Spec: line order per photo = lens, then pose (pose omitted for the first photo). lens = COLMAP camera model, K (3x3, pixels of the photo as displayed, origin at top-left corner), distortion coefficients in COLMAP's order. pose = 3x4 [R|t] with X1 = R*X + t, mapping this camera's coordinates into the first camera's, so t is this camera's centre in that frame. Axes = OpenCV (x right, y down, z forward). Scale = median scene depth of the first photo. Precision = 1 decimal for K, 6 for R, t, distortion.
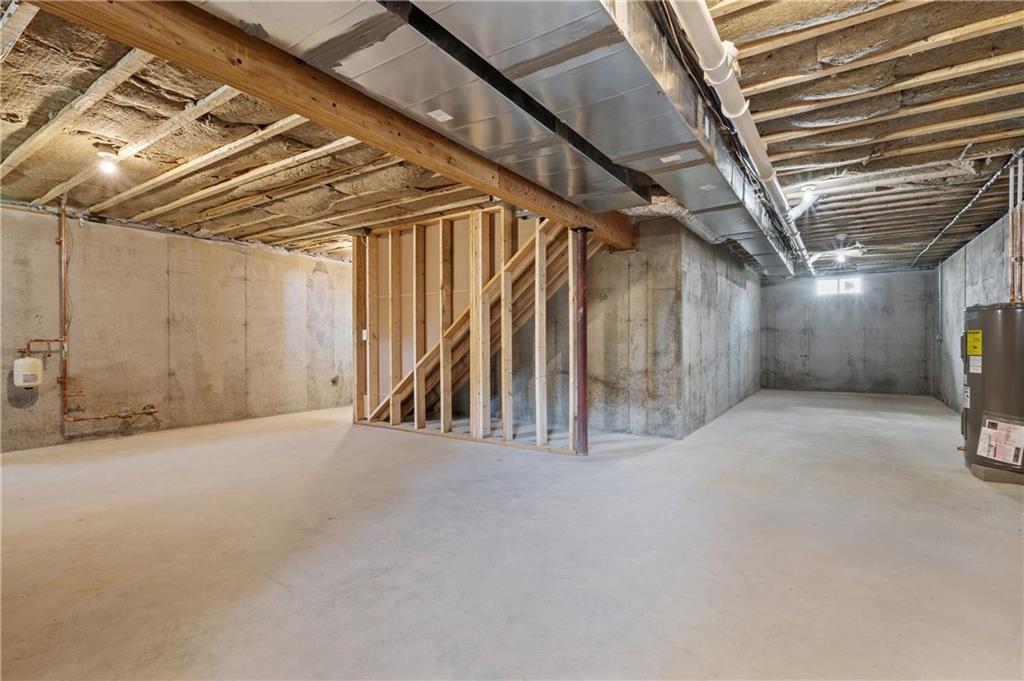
lens RADIAL K [[495.0, 0, 516.6], [0, 495.0, 341.1], [0, 0, 1]] dist [0.000789, 0.000809]
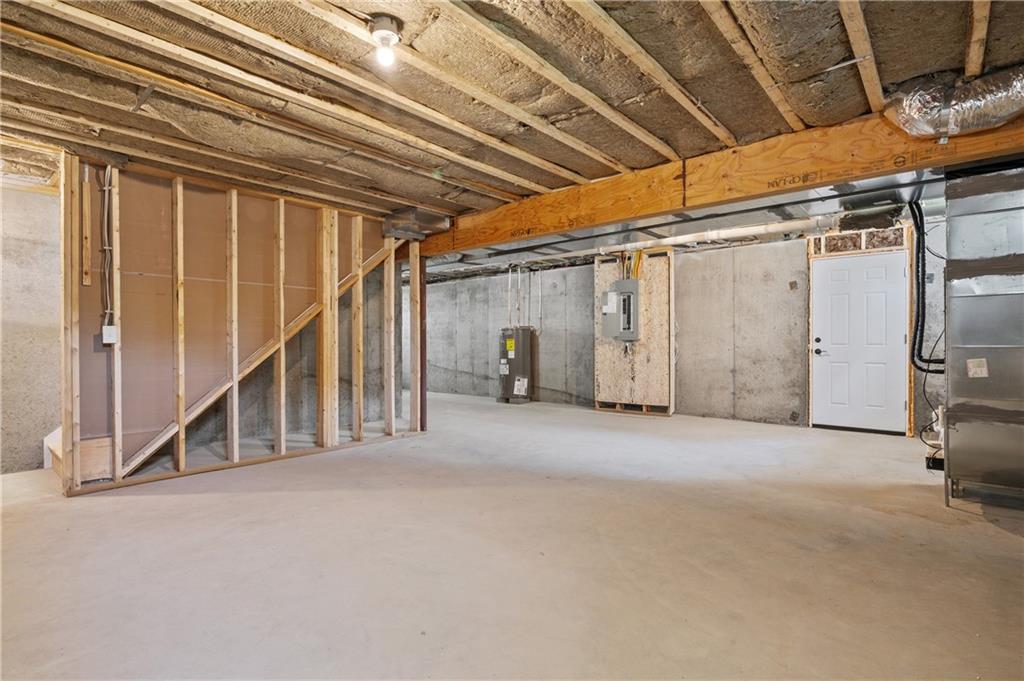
lens RADIAL K [[495.0, 0, 511.7], [0, 495.0, 343.0], [0, 0, 1]] dist [0.000789, 0.000809]
pose [[0.123435, 0.003095, 0.992348, -1.044555], [0.006122, 0.999974, -0.003880, 0.003500], [-0.992334, 0.006554, 0.123413, 0.573829]]
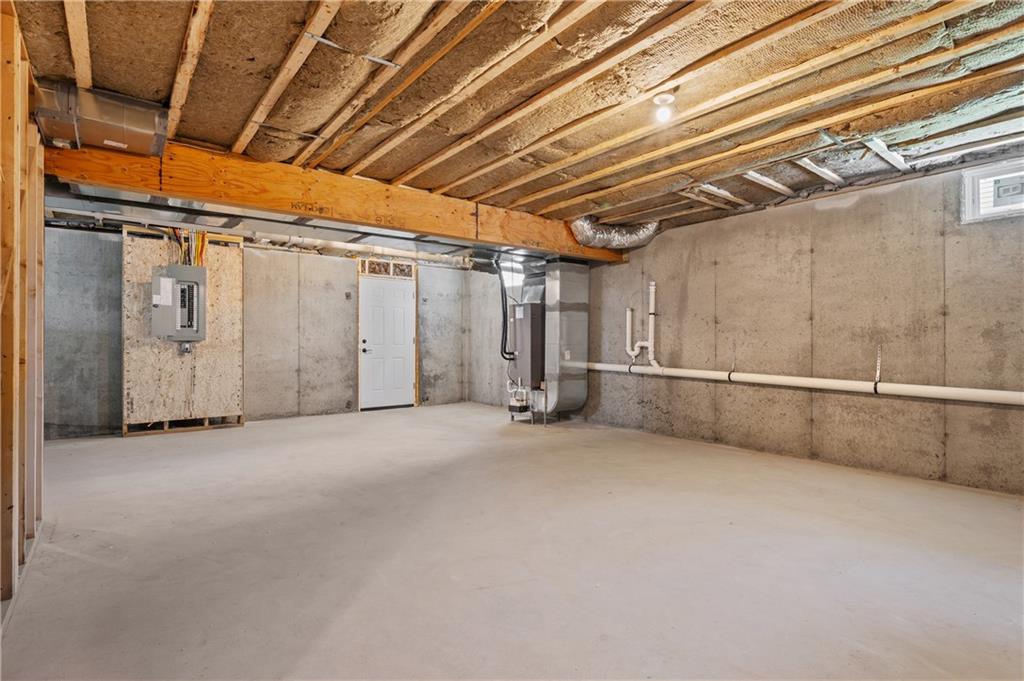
lens RADIAL K [[495.0, 0, 502.7], [0, 495.0, 339.3], [0, 0, 1]] dist [0.000789, 0.000809]
pose [[-0.947918, 0.007648, 0.318421, -0.612156], [0.007428, 0.999971, -0.001903, -0.004469], [-0.318427, 0.000562, -0.947947, 1.341708]]
